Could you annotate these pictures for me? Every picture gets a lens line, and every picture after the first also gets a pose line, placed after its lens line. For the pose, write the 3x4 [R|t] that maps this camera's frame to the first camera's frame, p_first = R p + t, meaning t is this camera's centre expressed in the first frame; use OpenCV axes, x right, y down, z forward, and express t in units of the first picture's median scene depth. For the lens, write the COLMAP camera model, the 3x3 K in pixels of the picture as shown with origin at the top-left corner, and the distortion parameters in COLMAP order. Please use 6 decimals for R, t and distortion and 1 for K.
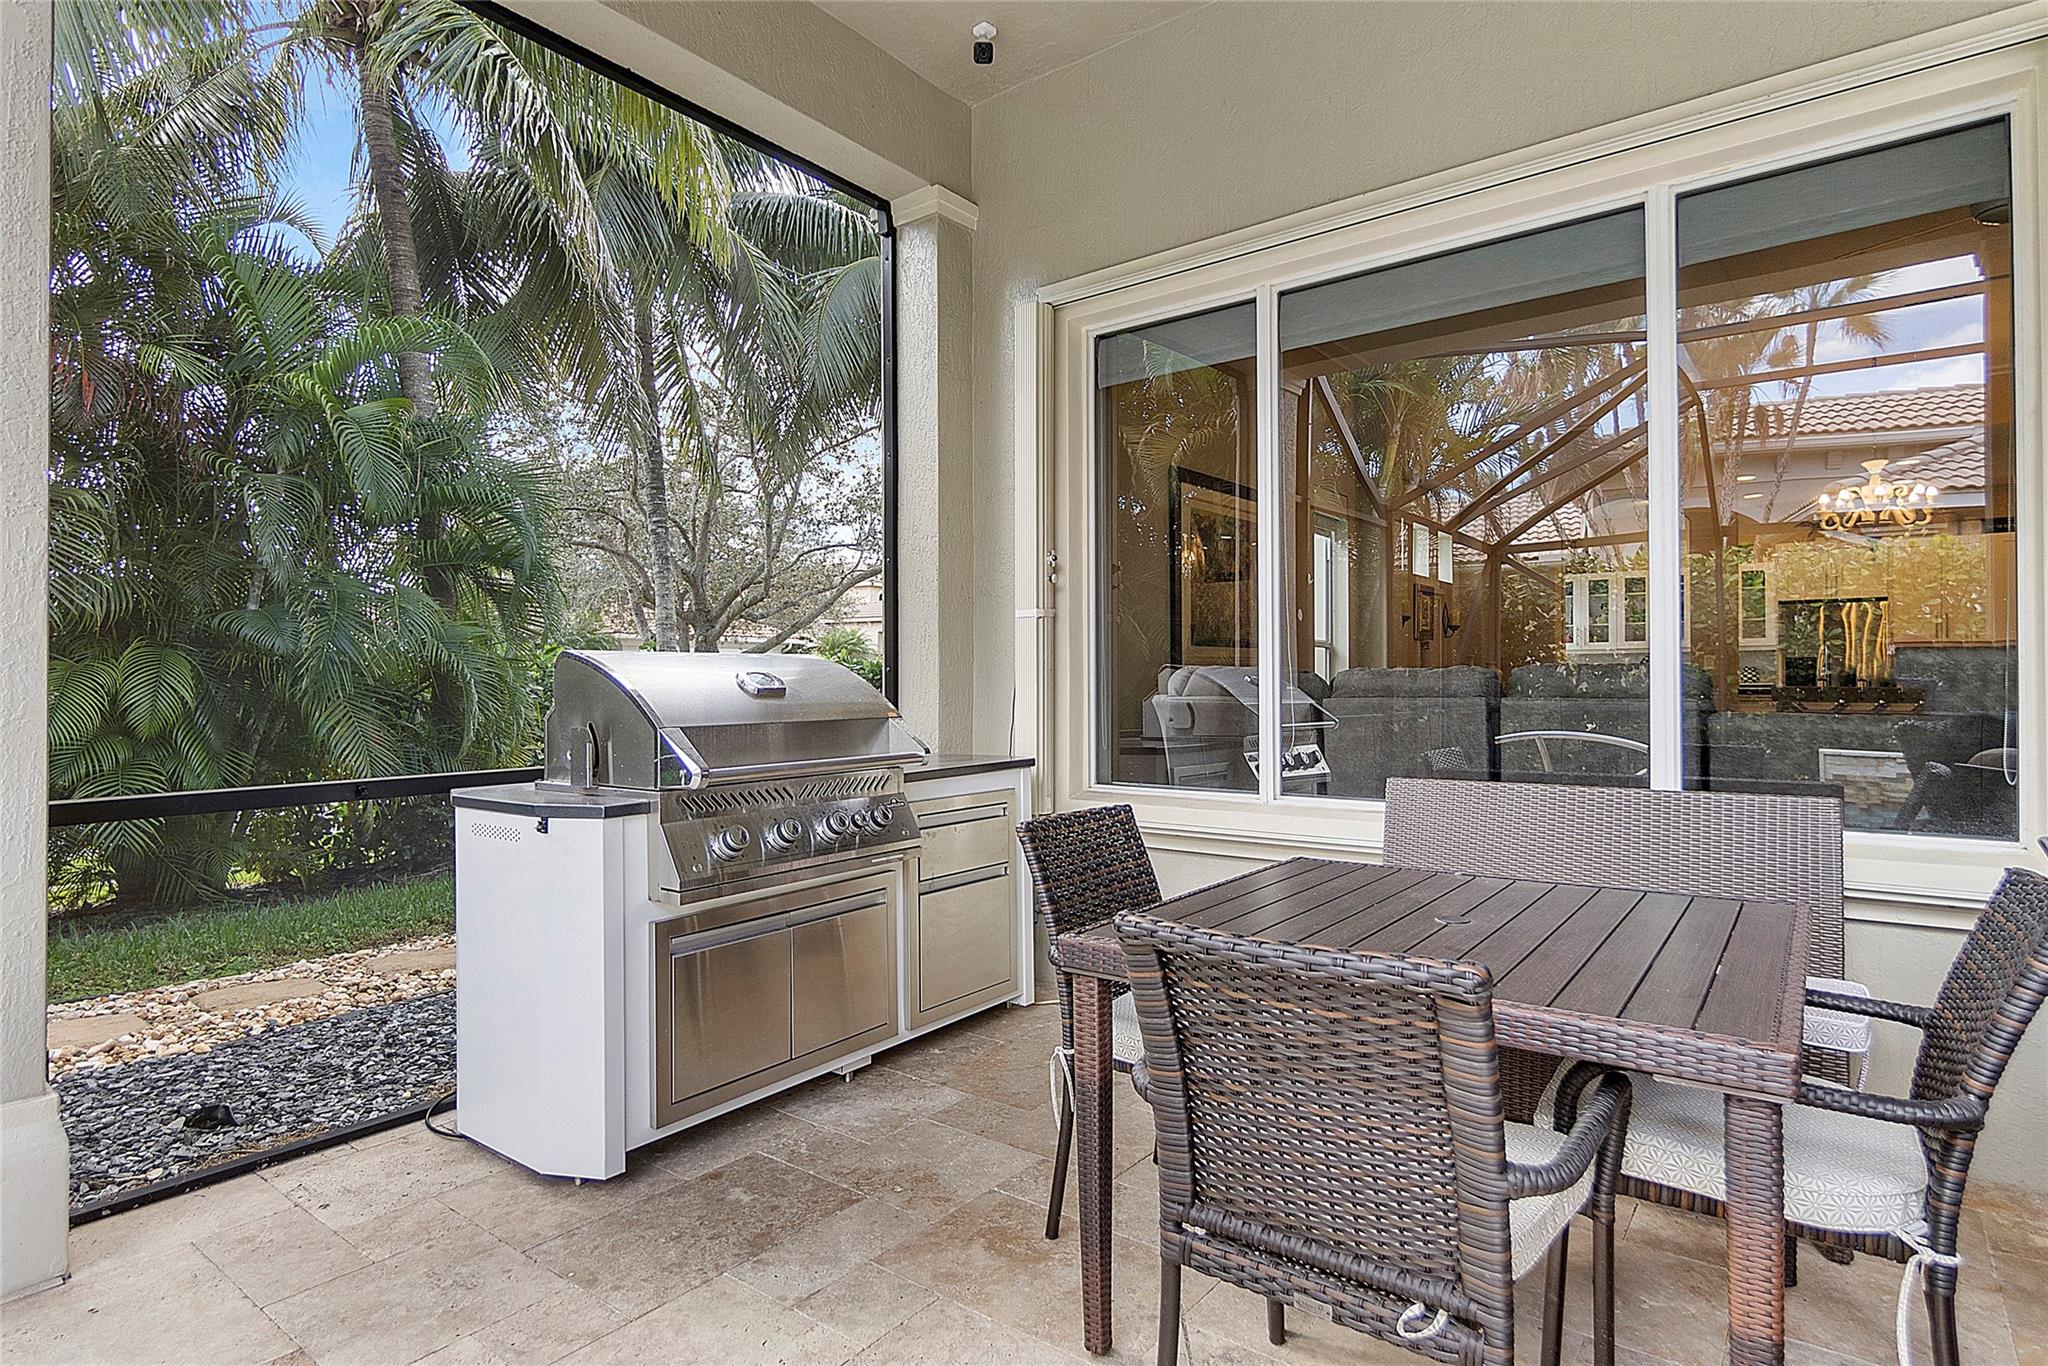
lens RADIAL K [[1064.0, 0, 1025.9], [0, 1064.0, 679.0], [0, 0, 1]] dist [-0.000036, -0.000760]
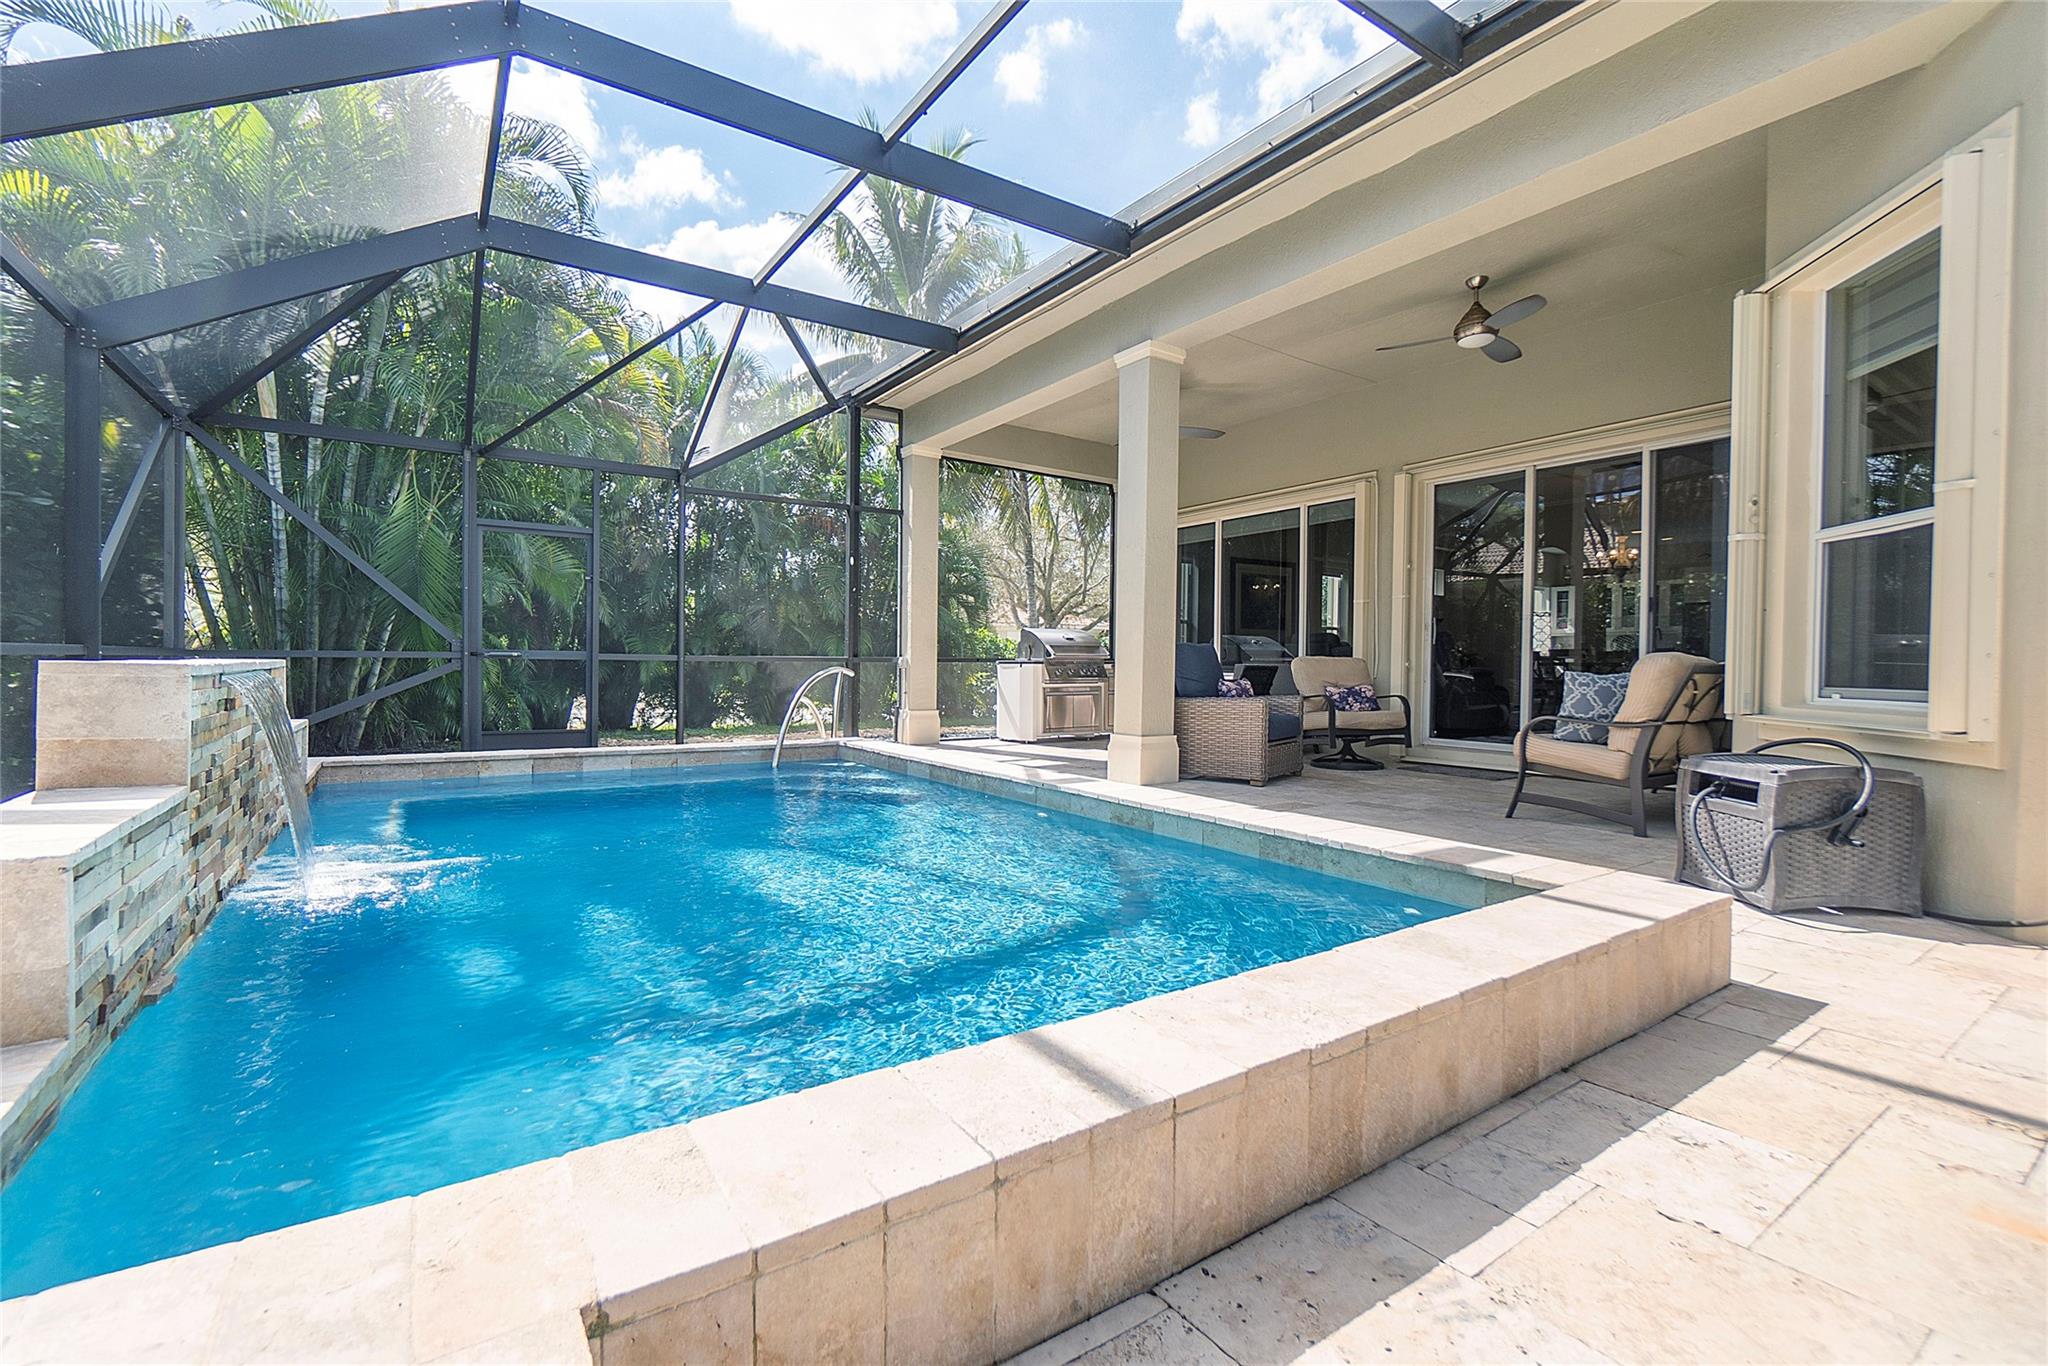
lens RADIAL K [[882.9, 0, 1033.1], [0, 882.9, 675.1], [0, 0, 1]] dist [-0.009078, 0.001343]
pose [[0.952494, 0.016110, -0.304132, 0.273712], [-0.010418, 0.999739, 0.020330, 0.034768], [0.304380, -0.016196, 0.952413, -0.942992]]
